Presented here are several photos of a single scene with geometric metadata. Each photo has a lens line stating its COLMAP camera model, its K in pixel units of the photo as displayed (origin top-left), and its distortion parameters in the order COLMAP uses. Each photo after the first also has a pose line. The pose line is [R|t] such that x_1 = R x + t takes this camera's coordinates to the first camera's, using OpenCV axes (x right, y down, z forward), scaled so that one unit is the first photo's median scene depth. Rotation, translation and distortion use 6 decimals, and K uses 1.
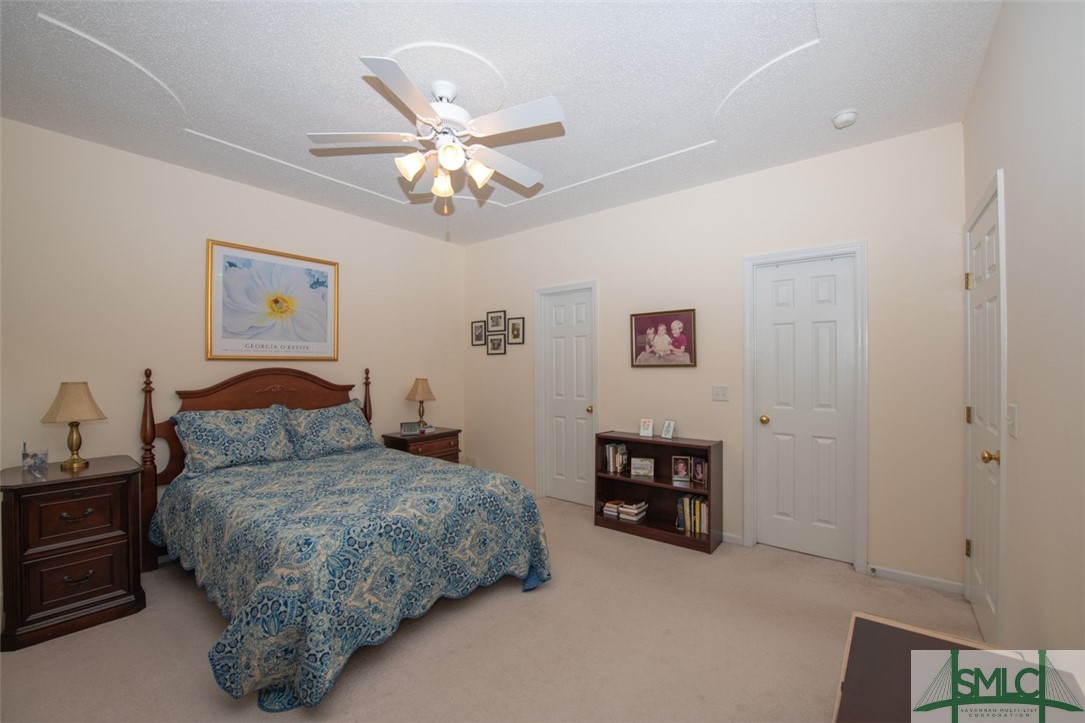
lens RADIAL K [[447.9, 0, 531.0], [0, 447.9, 355.2], [0, 0, 1]] dist [0.003289, -0.004156]
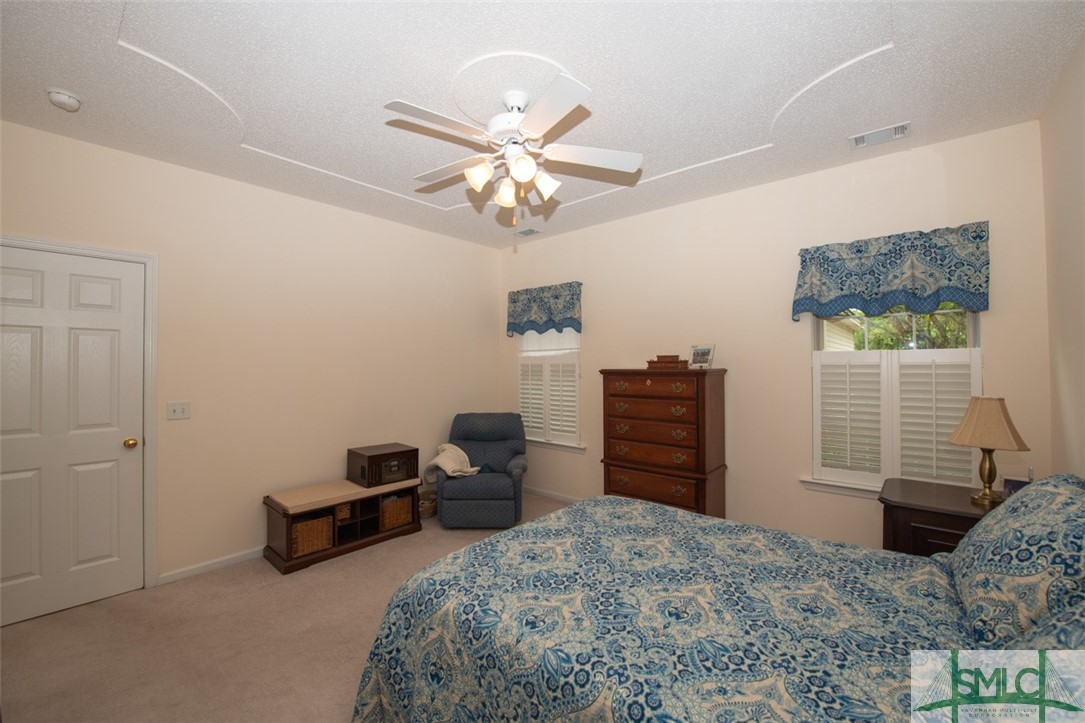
lens RADIAL K [[447.4, 0, 582.2], [0, 447.4, 357.8], [0, 0, 1]] dist [-0.014468, -0.000170]
pose [[-0.999958, 0.005658, -0.007179, -0.262288], [0.005933, 0.999228, -0.038832, 0.013178], [0.006953, -0.038873, -0.999220, 1.439608]]
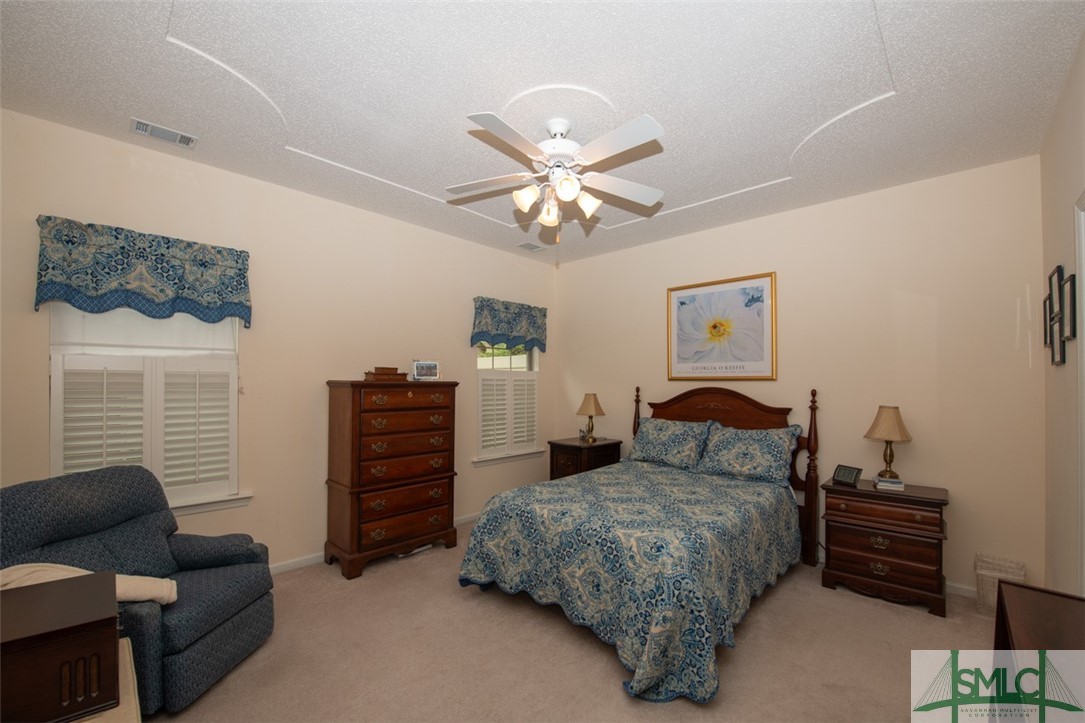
lens RADIAL K [[435.7, 0, 542.9], [0, 435.7, 375.6], [0, 0, 1]] dist [-0.009438, -0.000107]
pose [[-0.080556, -0.014343, -0.996647, 0.593502], [0.019840, 0.999675, -0.015990, 0.009662], [0.996553, -0.021062, -0.080245, 0.752534]]
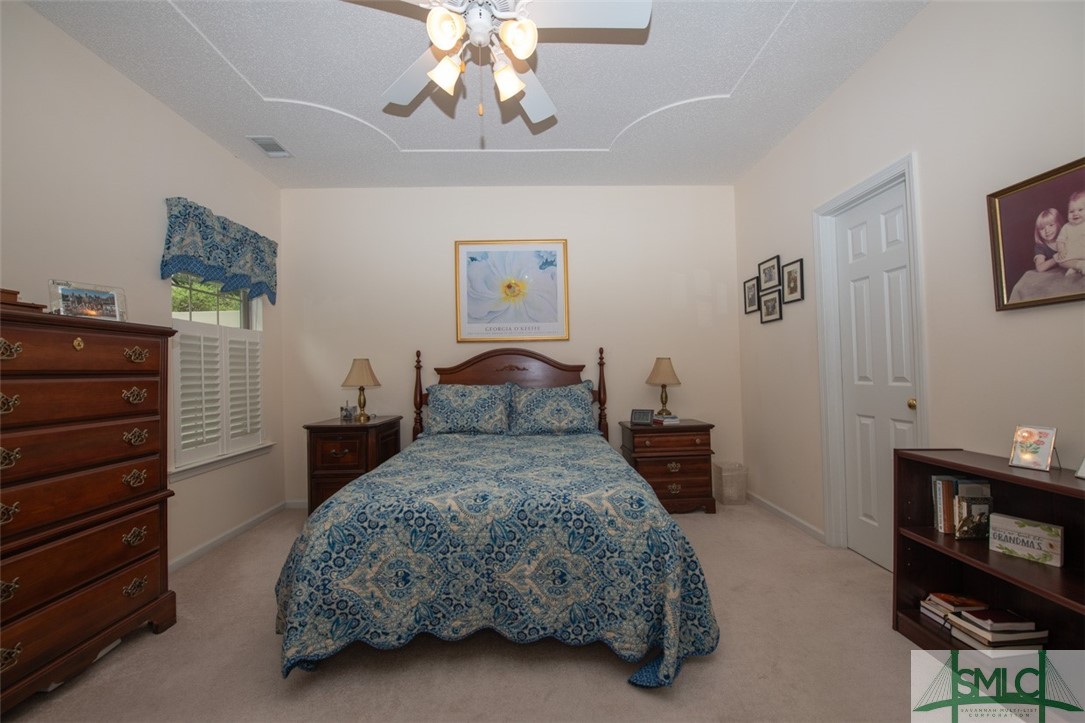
lens RADIAL K [[434.0, 0, 537.8], [0, 434.0, 354.7], [0, 0, 1]] dist [-0.012847, -0.000617]
pose [[0.643569, -0.036342, -0.764525, 0.295497], [0.034385, 0.999236, -0.018554, 0.073081], [0.764615, -0.014348, 0.644327, 0.433206]]
